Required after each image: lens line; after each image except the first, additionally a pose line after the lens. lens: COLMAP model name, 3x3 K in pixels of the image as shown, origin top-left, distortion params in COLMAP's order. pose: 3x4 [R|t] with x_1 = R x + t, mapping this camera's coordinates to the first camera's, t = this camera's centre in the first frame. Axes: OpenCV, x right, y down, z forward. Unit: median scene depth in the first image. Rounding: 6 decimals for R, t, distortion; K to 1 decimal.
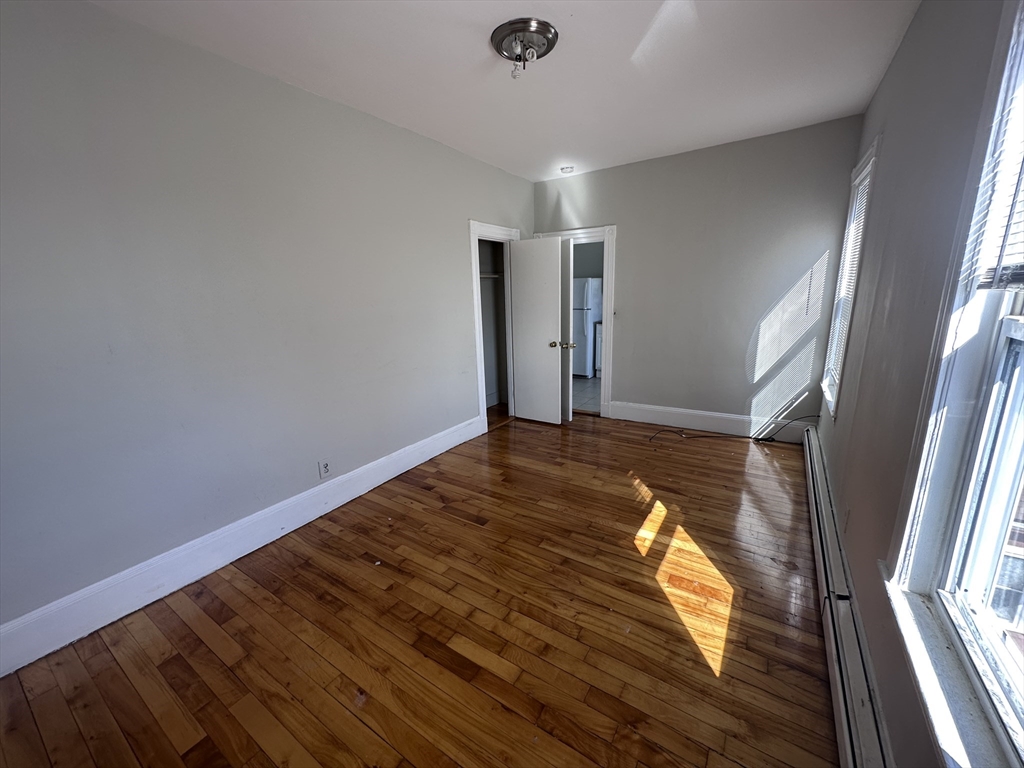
lens RADIAL K [[407.6, 0, 512.0], [0, 407.6, 384.0], [0, 0, 1]] dist [-0.000294, -0.000023]
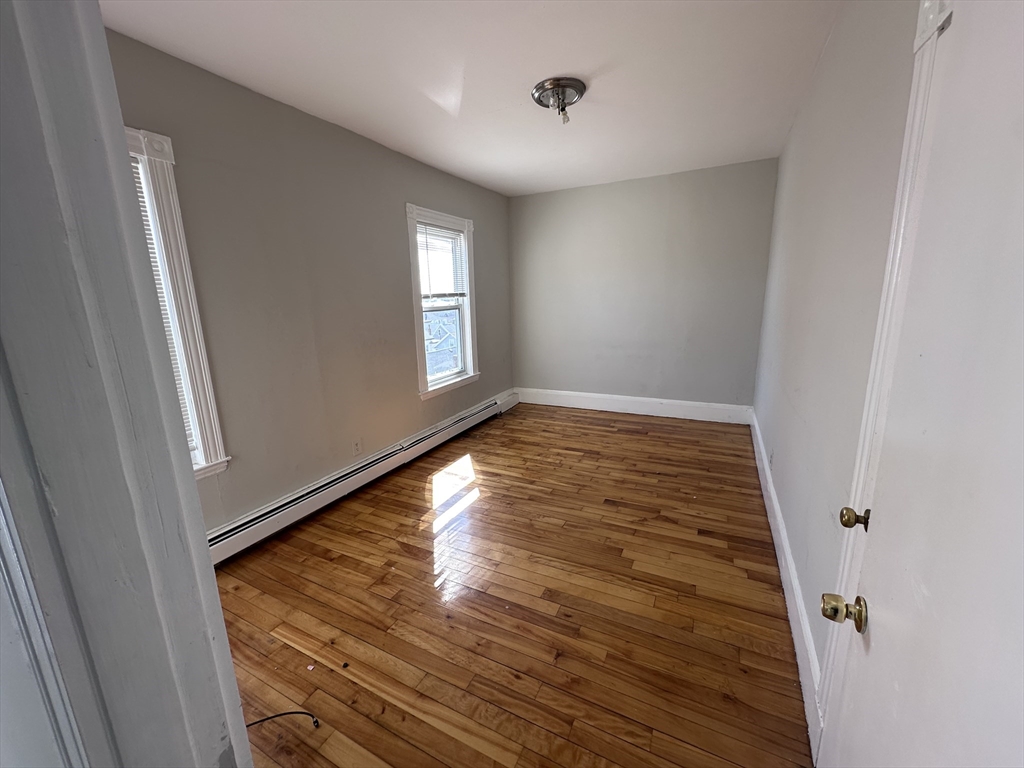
lens RADIAL K [[407.6, 0, 512.0], [0, 407.6, 384.0], [0, 0, 1]] dist [-0.000294, -0.000023]
pose [[-0.992025, 0.085118, -0.092959, 0.305860], [0.036624, 0.900366, 0.433589, -0.507465], [0.120603, 0.426726, -0.896303, 2.135043]]
